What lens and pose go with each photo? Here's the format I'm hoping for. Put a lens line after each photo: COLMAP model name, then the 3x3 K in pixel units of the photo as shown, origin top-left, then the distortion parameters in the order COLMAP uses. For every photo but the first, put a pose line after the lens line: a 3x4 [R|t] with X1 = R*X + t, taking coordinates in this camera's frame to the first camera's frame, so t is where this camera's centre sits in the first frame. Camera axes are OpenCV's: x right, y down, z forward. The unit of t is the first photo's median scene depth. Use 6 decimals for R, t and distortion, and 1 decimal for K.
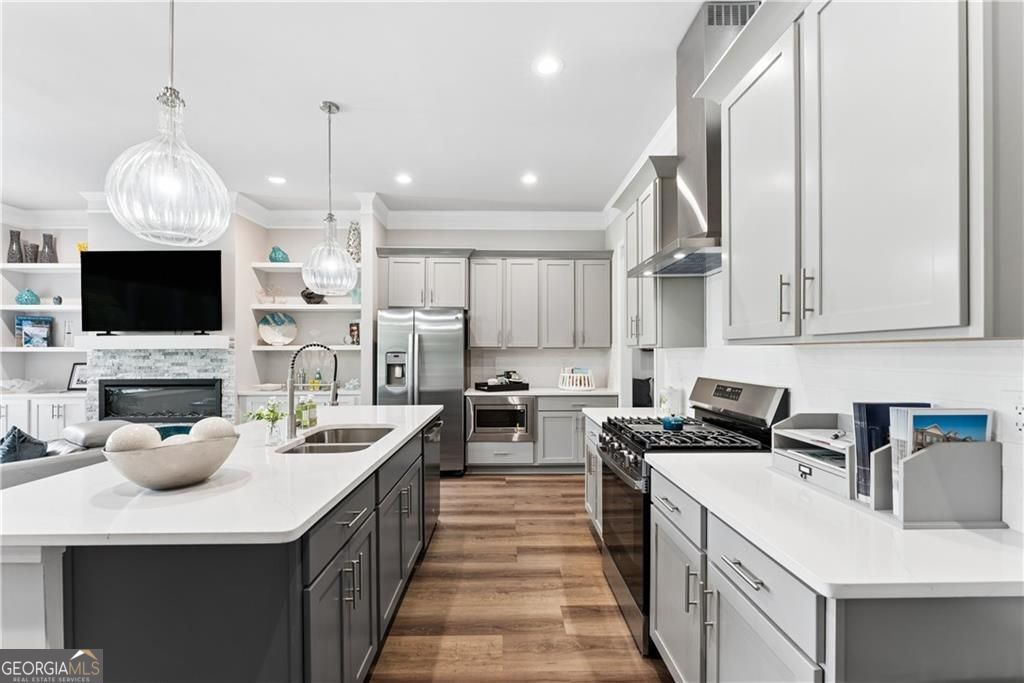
lens RADIAL K [[419.2, 0, 510.2], [0, 419.2, 355.1], [0, 0, 1]] dist [-0.001882, 0.001268]
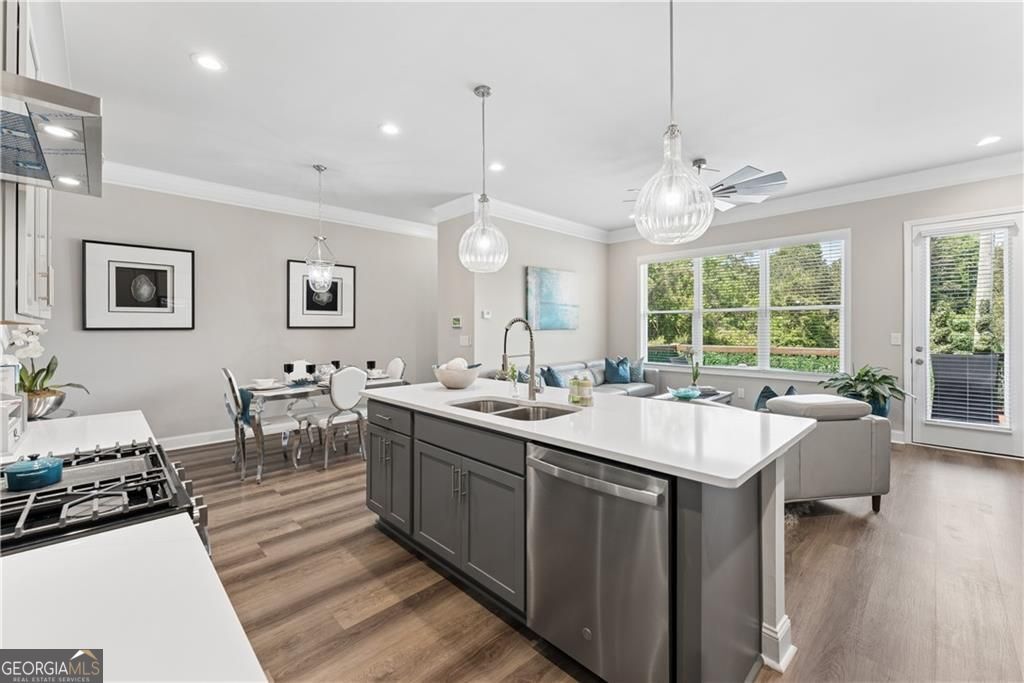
lens RADIAL K [[419.2, 0, 507.1], [0, 419.2, 327.5], [0, 0, 1]] dist [-0.001882, 0.001268]
pose [[-0.730009, 0.004190, -0.683425, 0.158725], [0.002511, 0.999991, 0.003449, -0.004693], [0.683433, 0.000802, -0.730012, 0.866168]]
